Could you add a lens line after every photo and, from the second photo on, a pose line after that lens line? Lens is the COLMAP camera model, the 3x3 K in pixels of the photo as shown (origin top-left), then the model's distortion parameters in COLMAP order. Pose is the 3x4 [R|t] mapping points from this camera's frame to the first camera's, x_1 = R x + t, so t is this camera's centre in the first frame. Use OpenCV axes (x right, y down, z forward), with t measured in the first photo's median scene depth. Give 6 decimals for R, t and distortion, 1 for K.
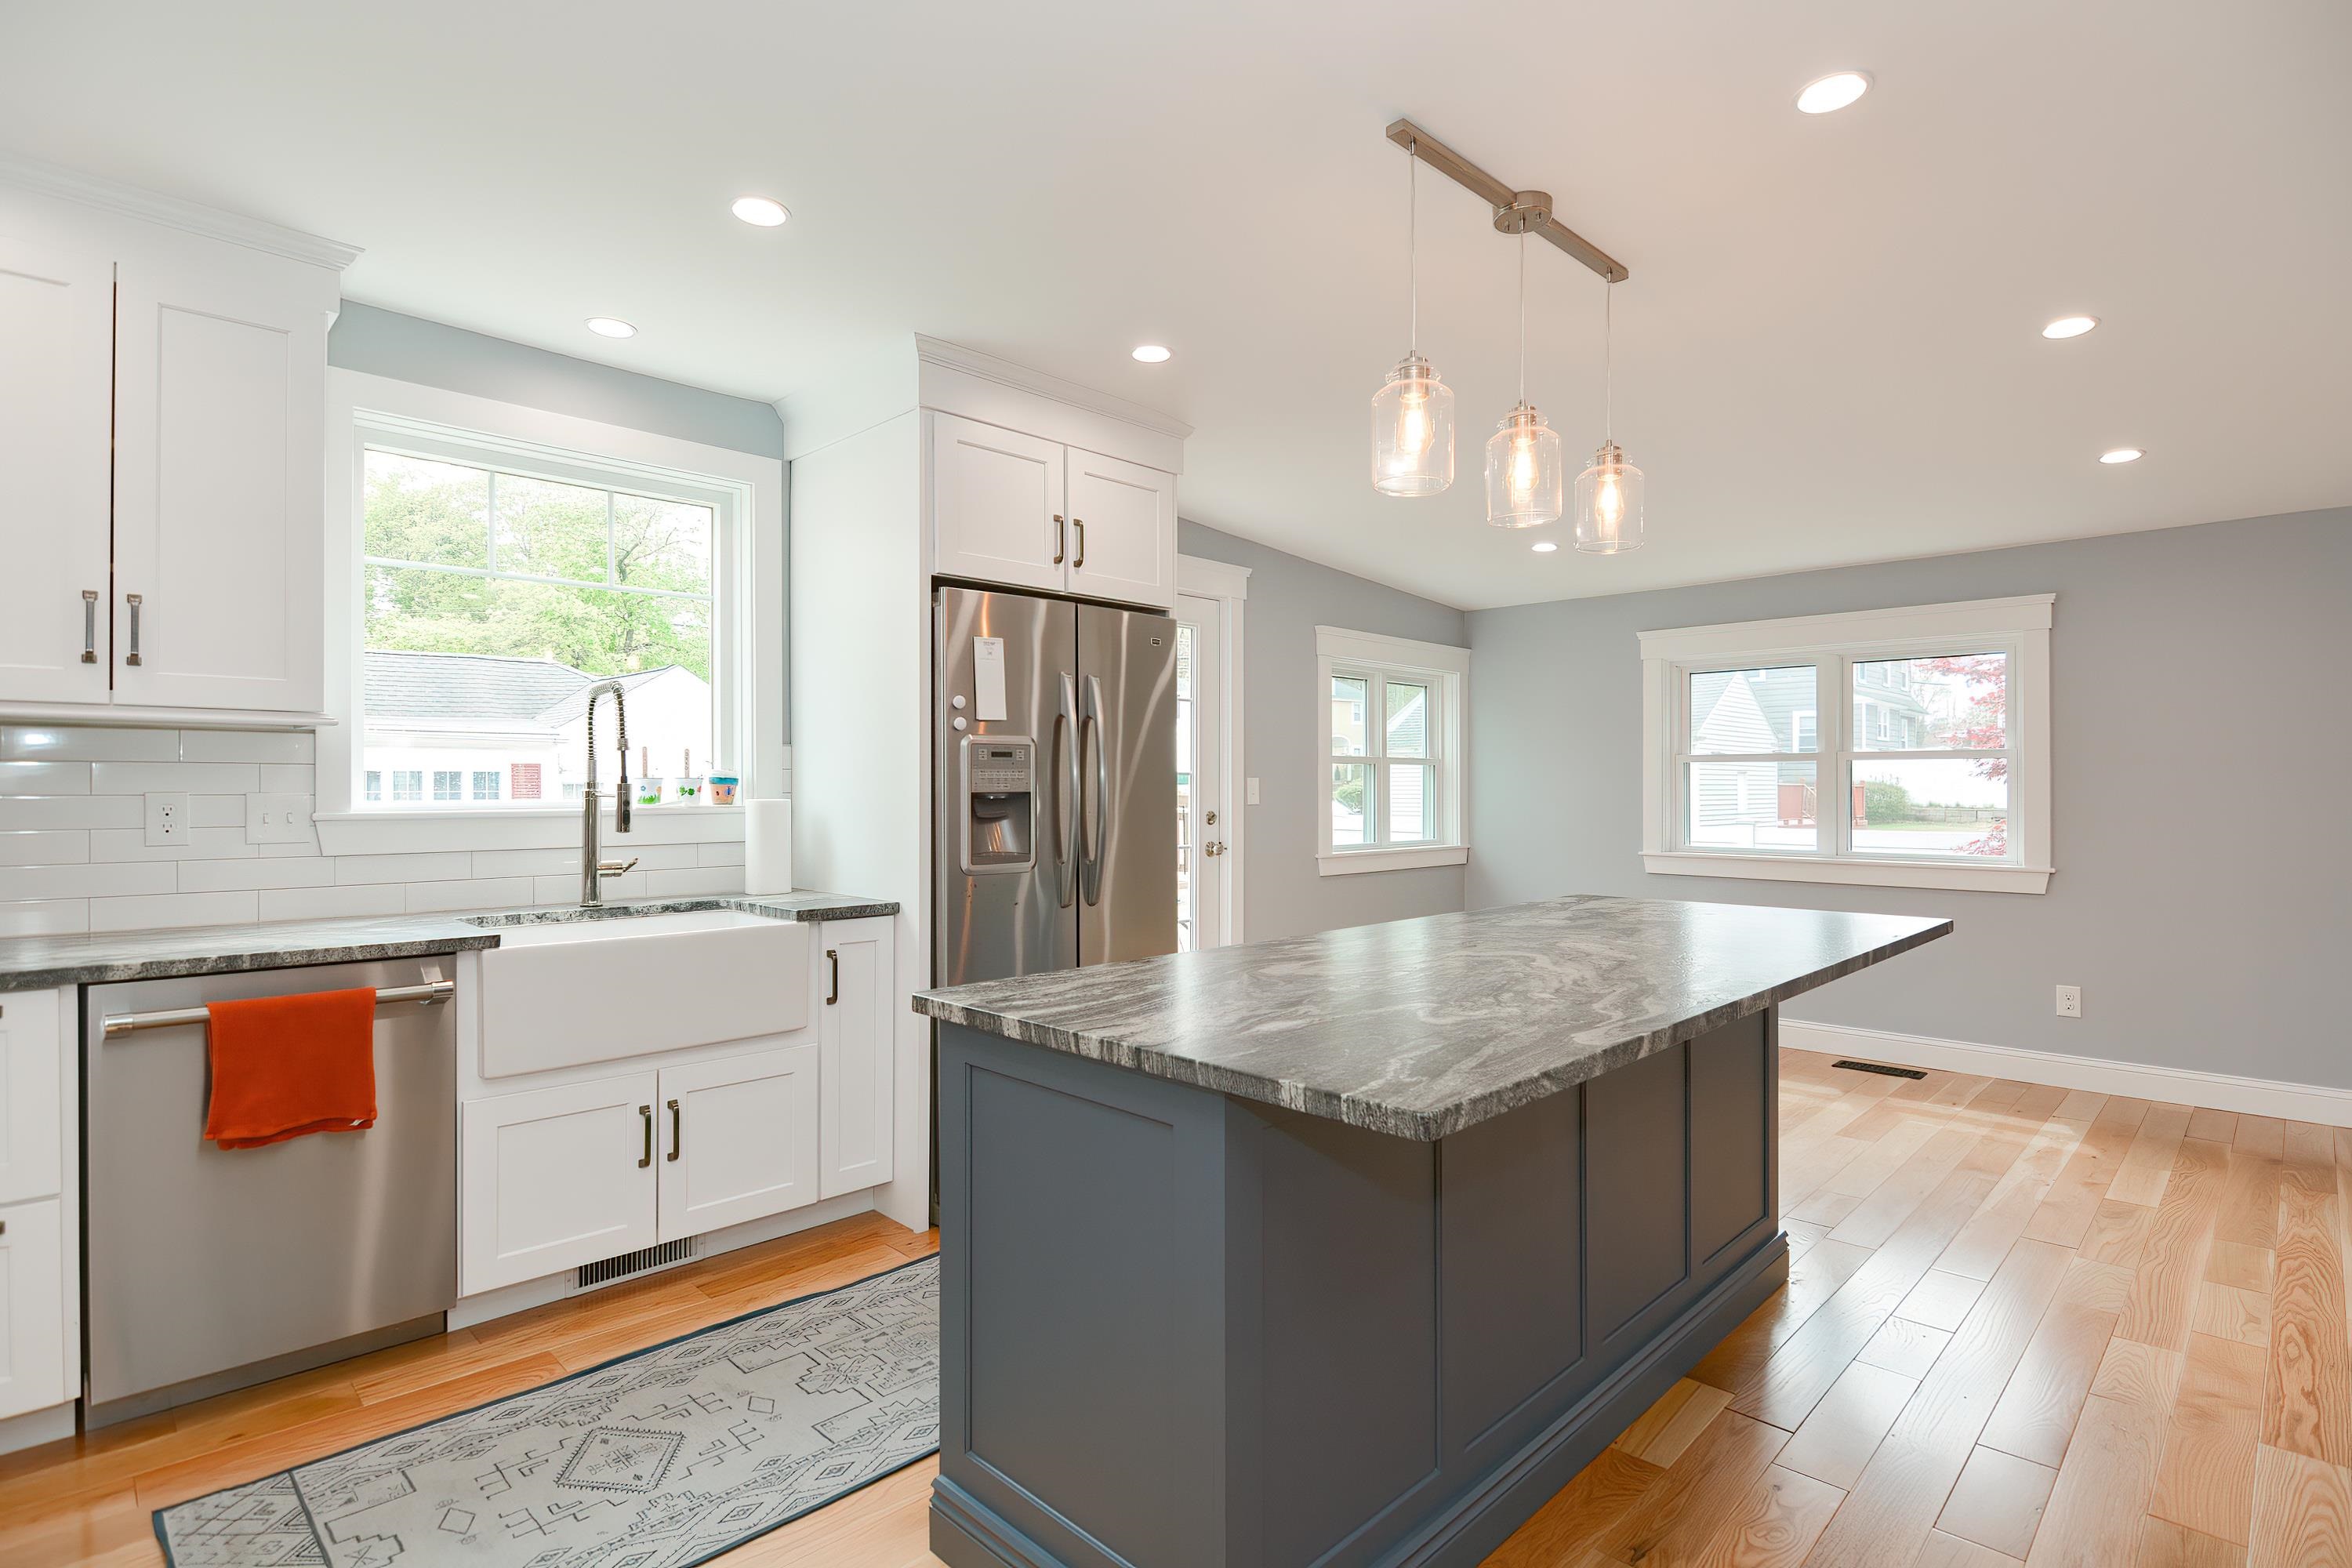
lens RADIAL K [[1142.1, 0, 1180.0], [0, 1142.1, 780.6], [0, 0, 1]] dist [-0.006370, -0.003845]
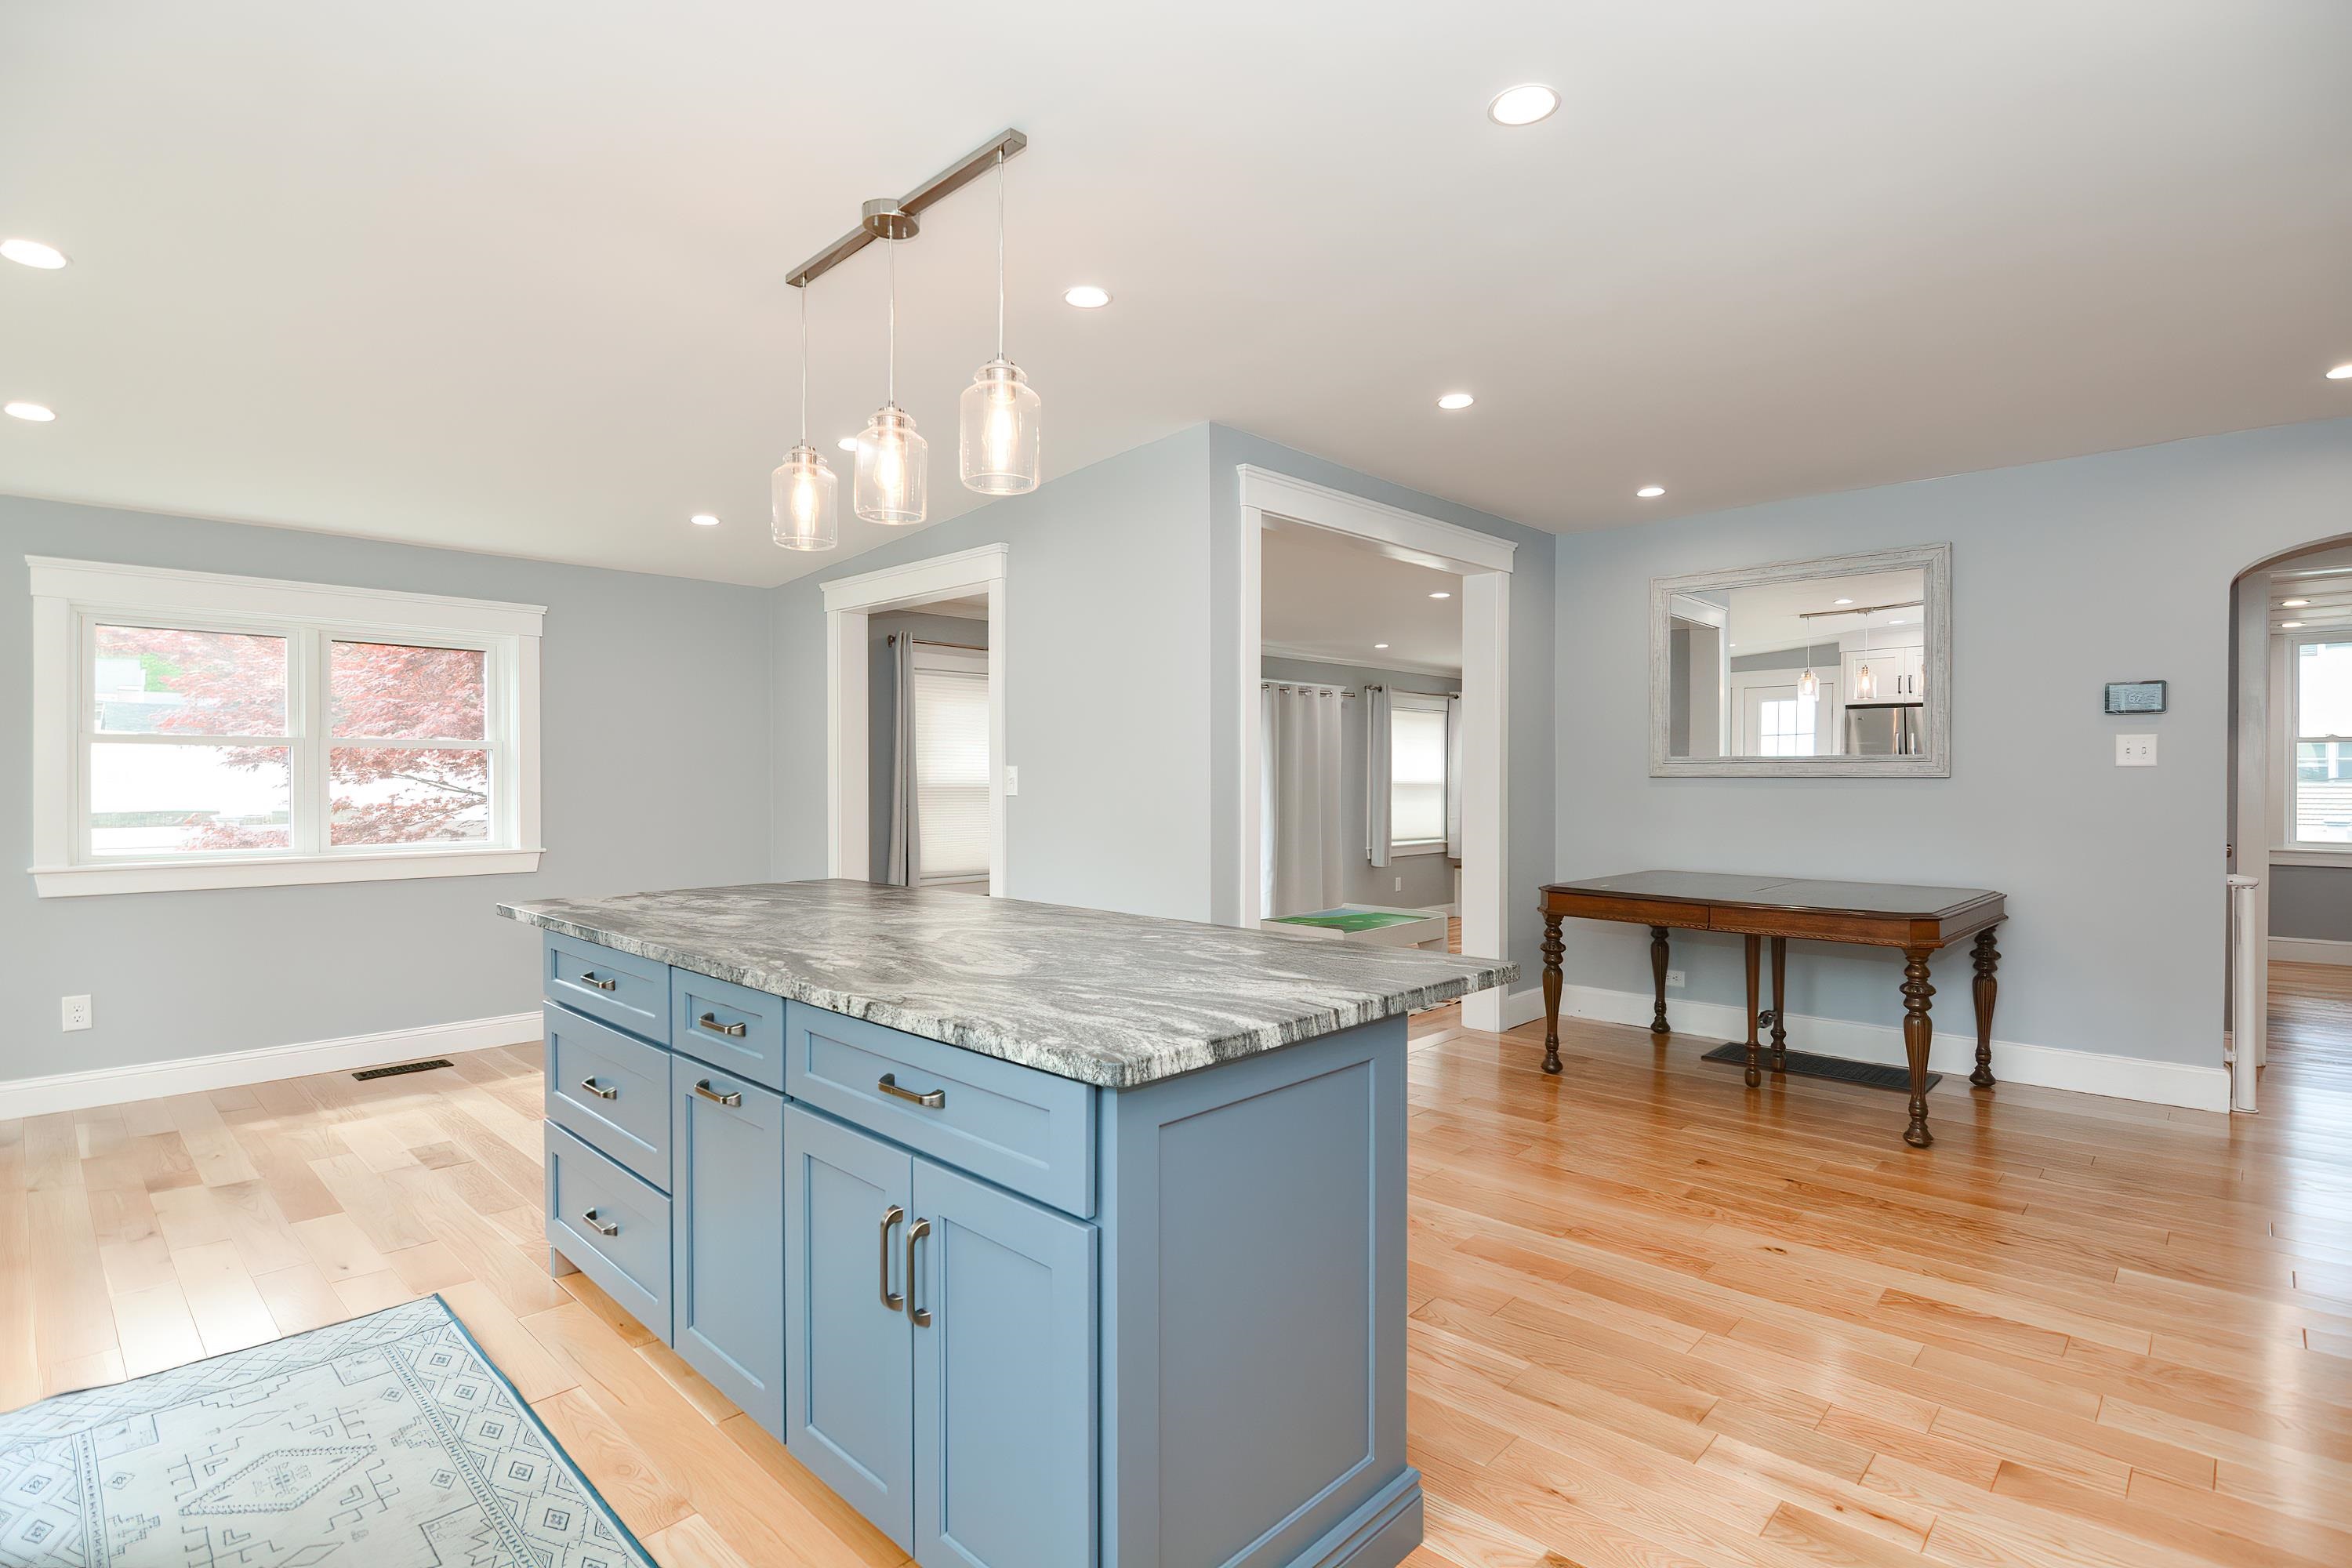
lens RADIAL K [[1142.1, 0, 1168.5], [0, 1142.1, 760.9], [0, 0, 1]] dist [-0.006370, -0.003845]
pose [[-0.018931, 0.013713, 0.999727, -1.002967], [-0.004816, 0.999893, -0.013806, 0.008048], [-0.999809, -0.005076, -0.018863, 1.038721]]
